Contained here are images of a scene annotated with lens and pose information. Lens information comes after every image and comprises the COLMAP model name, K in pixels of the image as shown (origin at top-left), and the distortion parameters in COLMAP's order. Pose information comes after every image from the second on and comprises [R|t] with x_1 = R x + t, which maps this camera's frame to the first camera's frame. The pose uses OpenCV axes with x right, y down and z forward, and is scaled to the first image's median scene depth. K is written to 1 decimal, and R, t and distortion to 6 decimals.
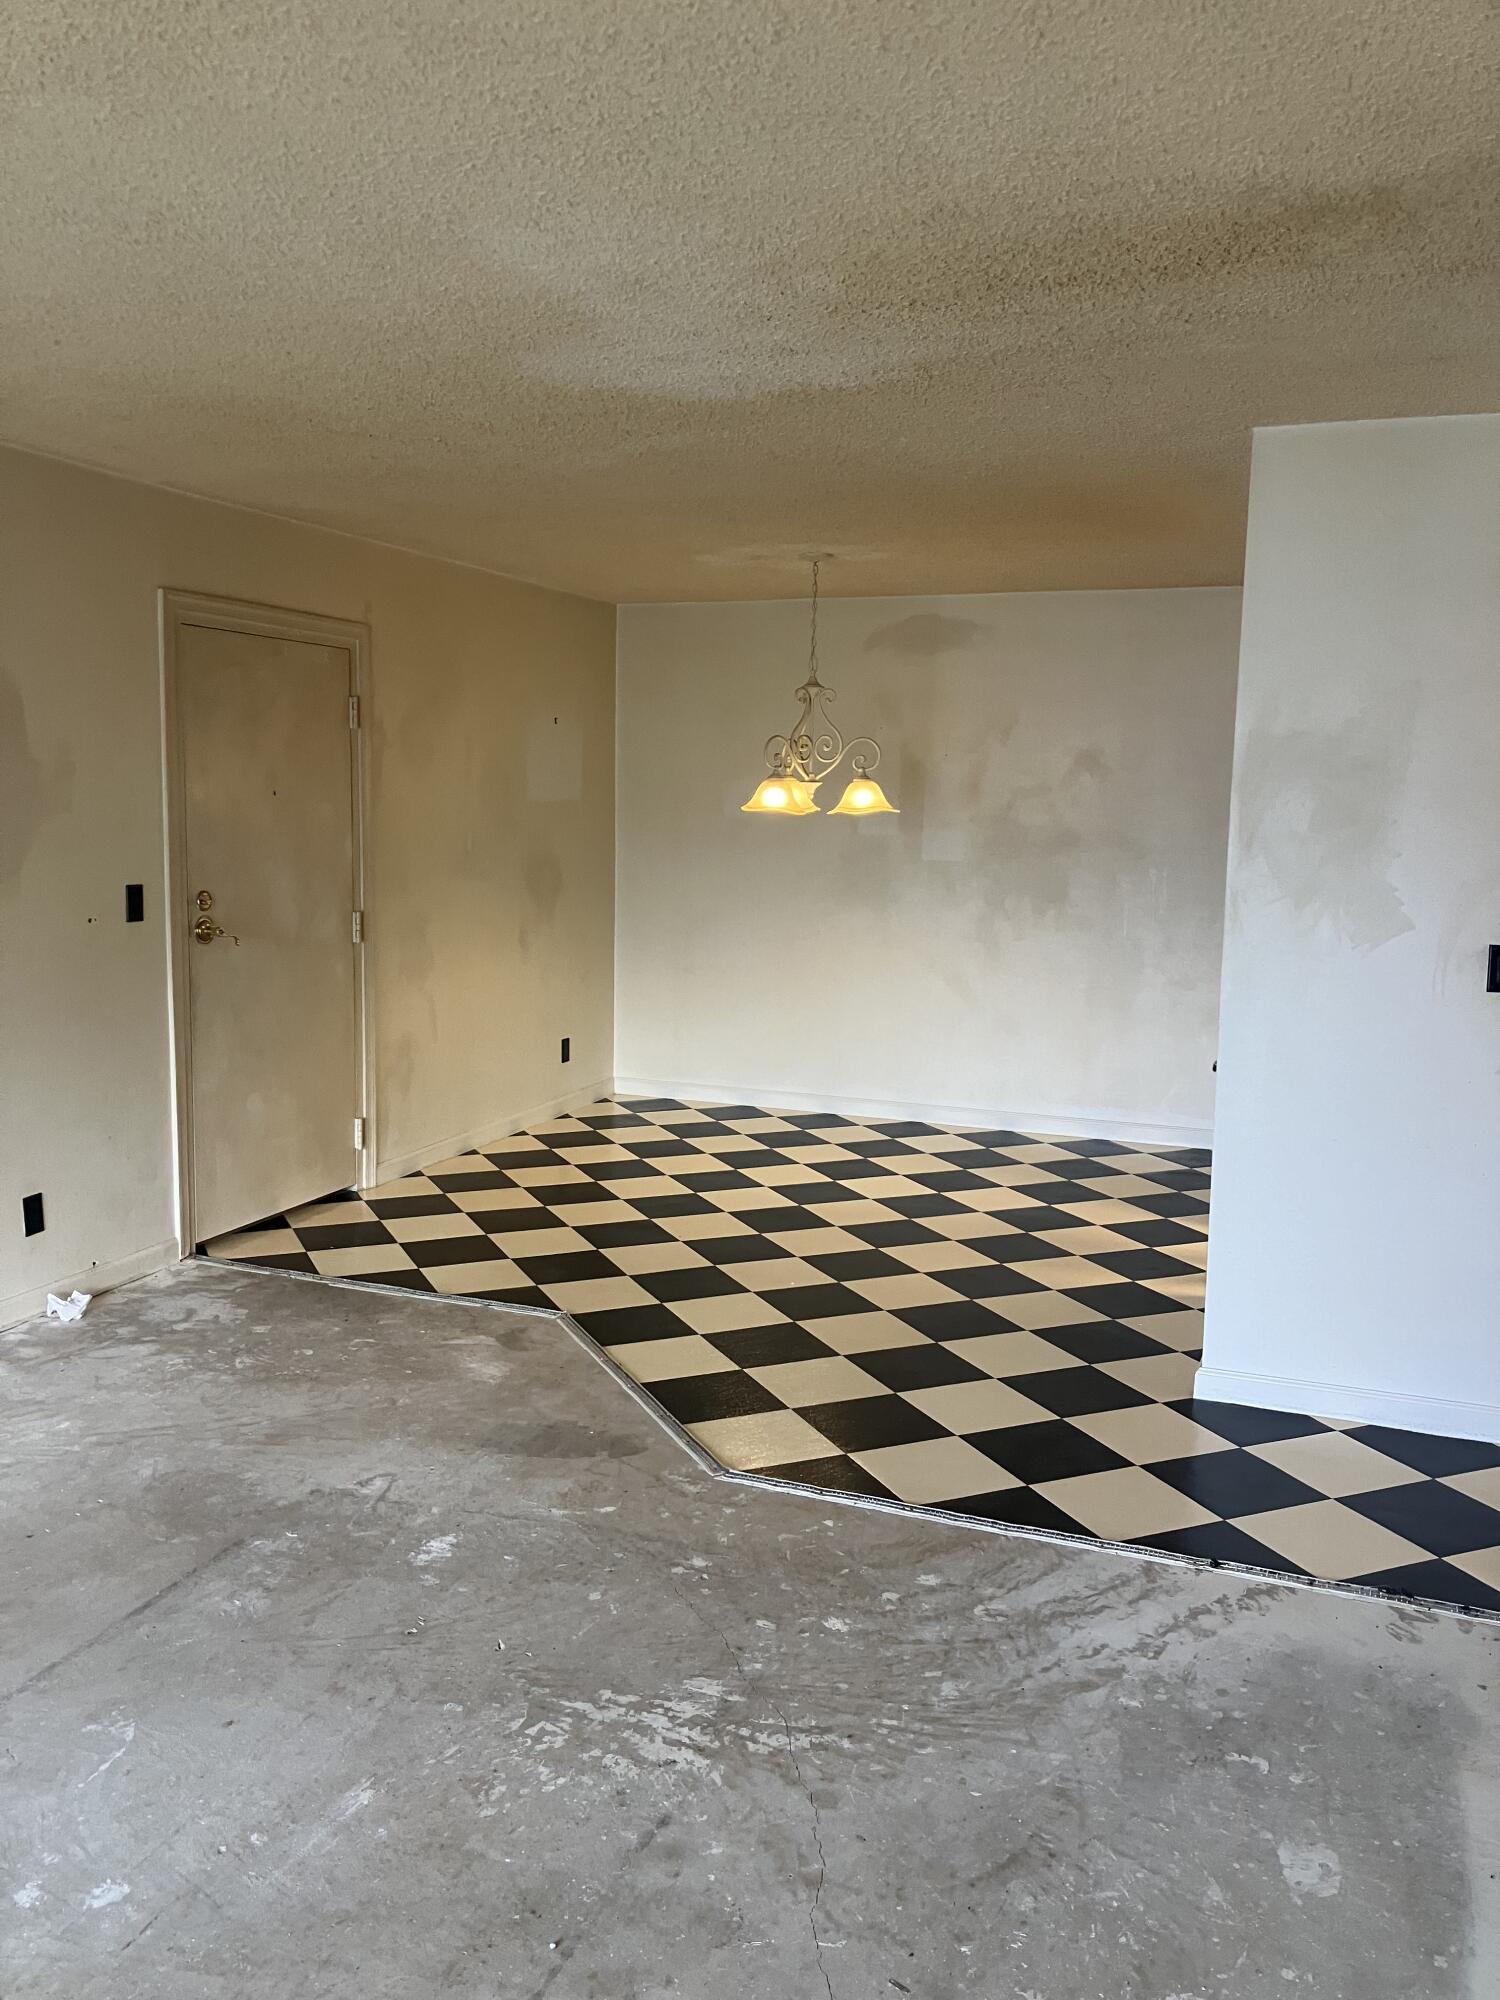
lens RADIAL K [[1630.8, 0, 750.0], [0, 1630.8, 1000.0], [0, 0, 1]] dist [0.017480, 0.003393]
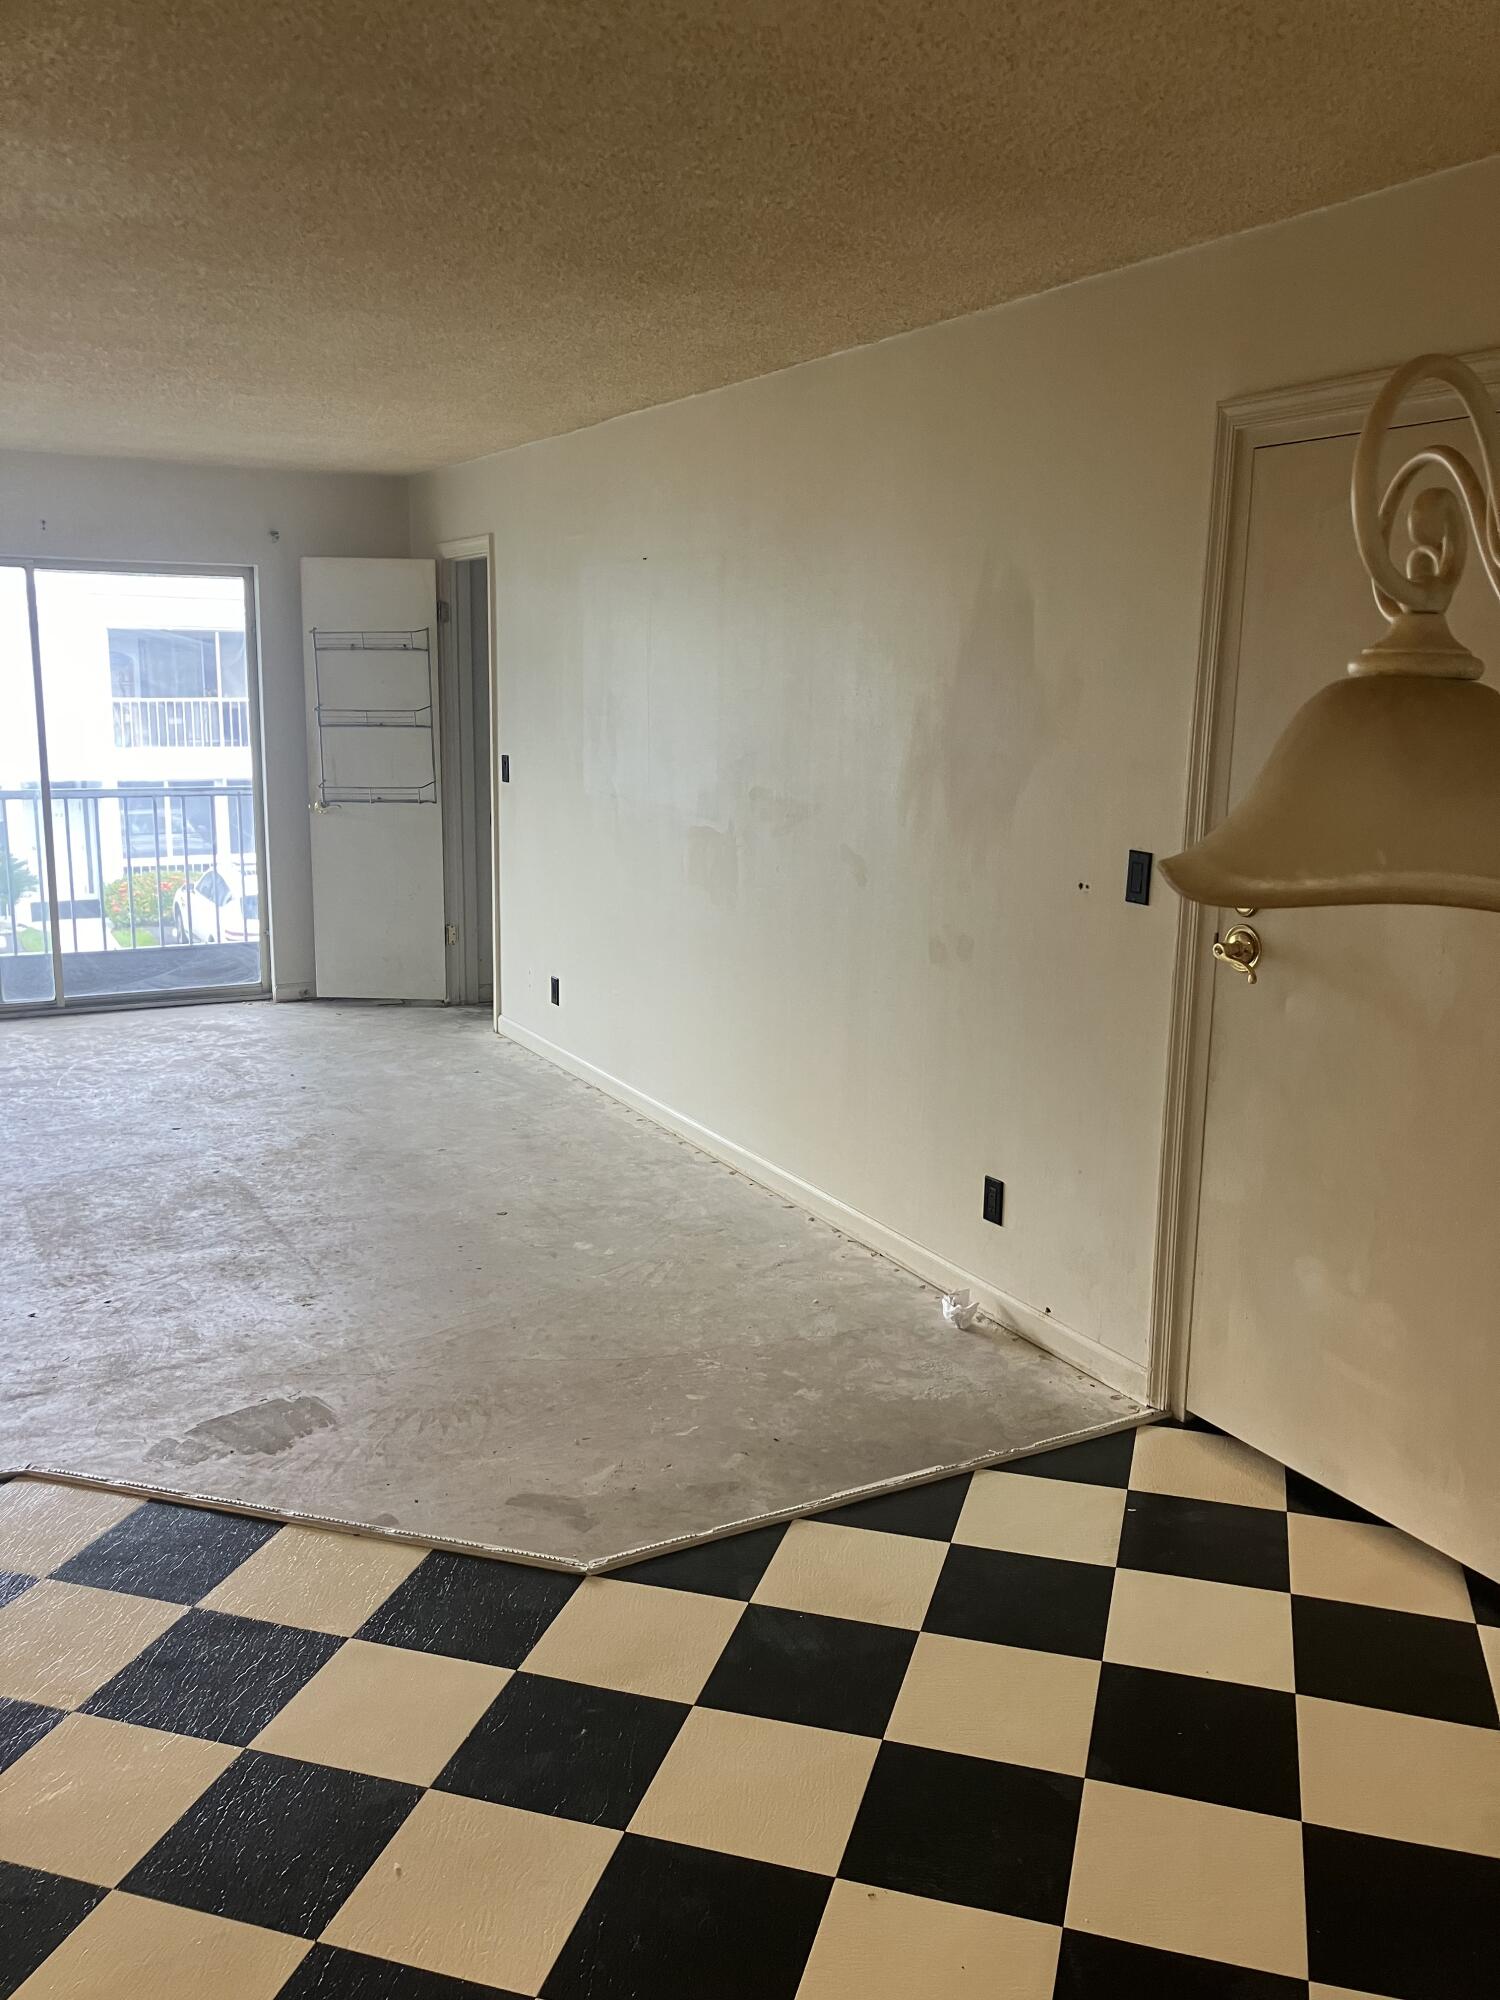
lens RADIAL K [[1630.8, 0, 750.0], [0, 1630.8, 1000.0], [0, 0, 1]] dist [0.017480, 0.003393]
pose [[-0.645935, 0.126796, -0.752789, 0.289324], [-0.122781, 0.956016, 0.266379, -0.187607], [0.753454, 0.264492, -0.601956, 1.400445]]
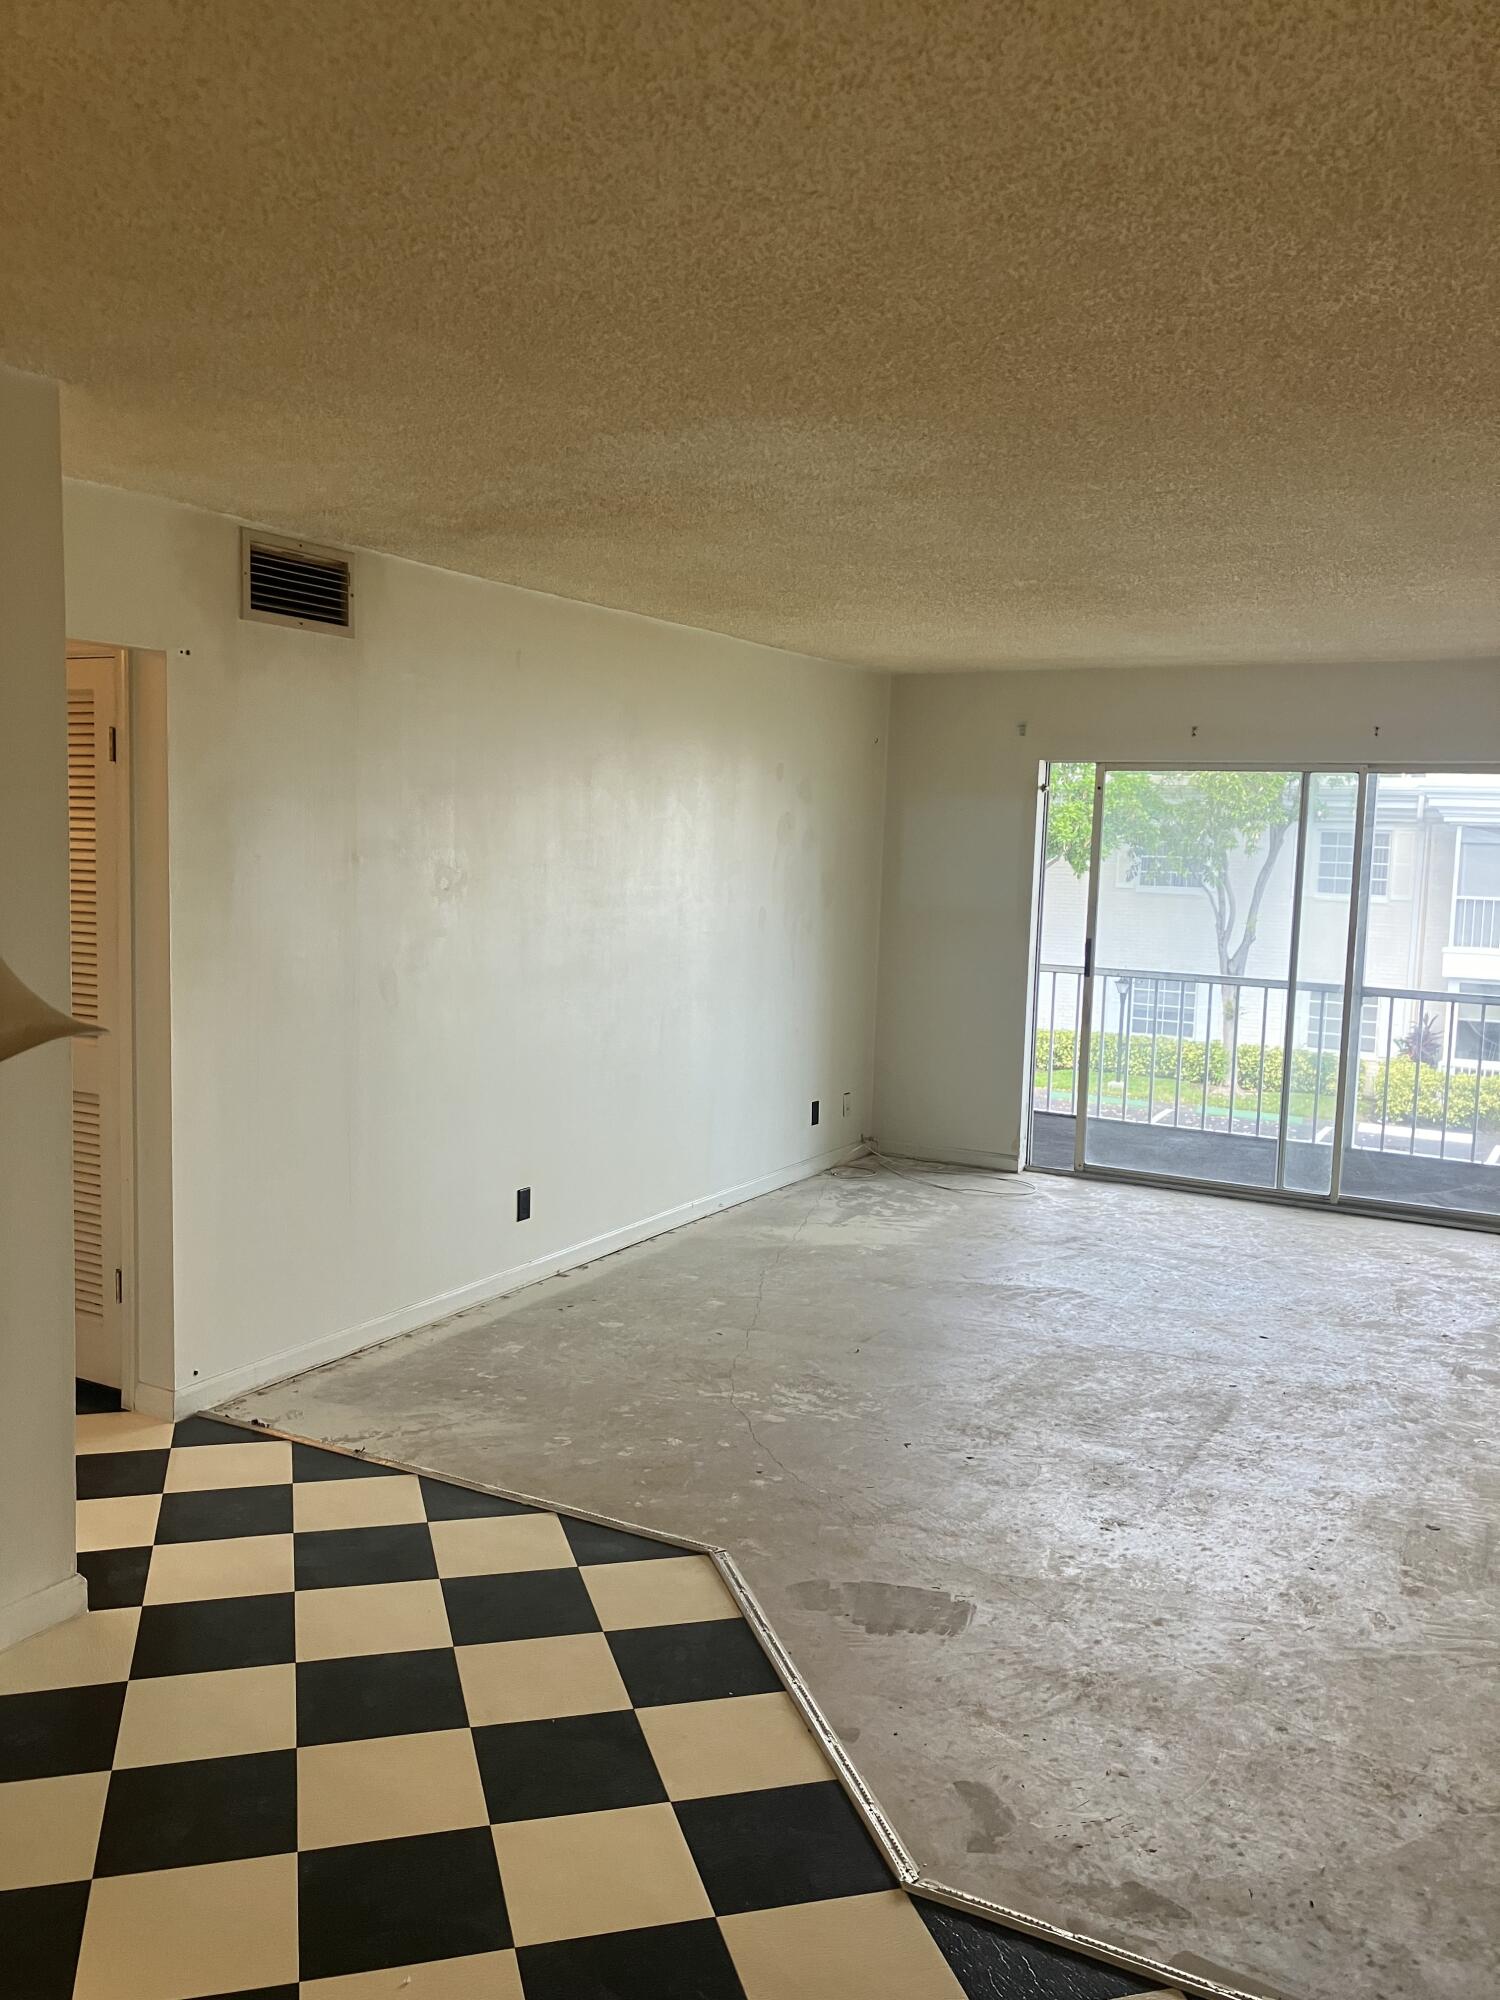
lens RADIAL K [[1626.3, 0, 750.0], [0, 1626.3, 1000.0], [0, 0, 1]] dist [-0.009240, -0.007112]
pose [[-0.988369, -0.057980, 0.140590, -0.125361], [-0.024725, 0.973434, 0.227628, -0.211159], [-0.150053, 0.221504, -0.963545, 1.496232]]
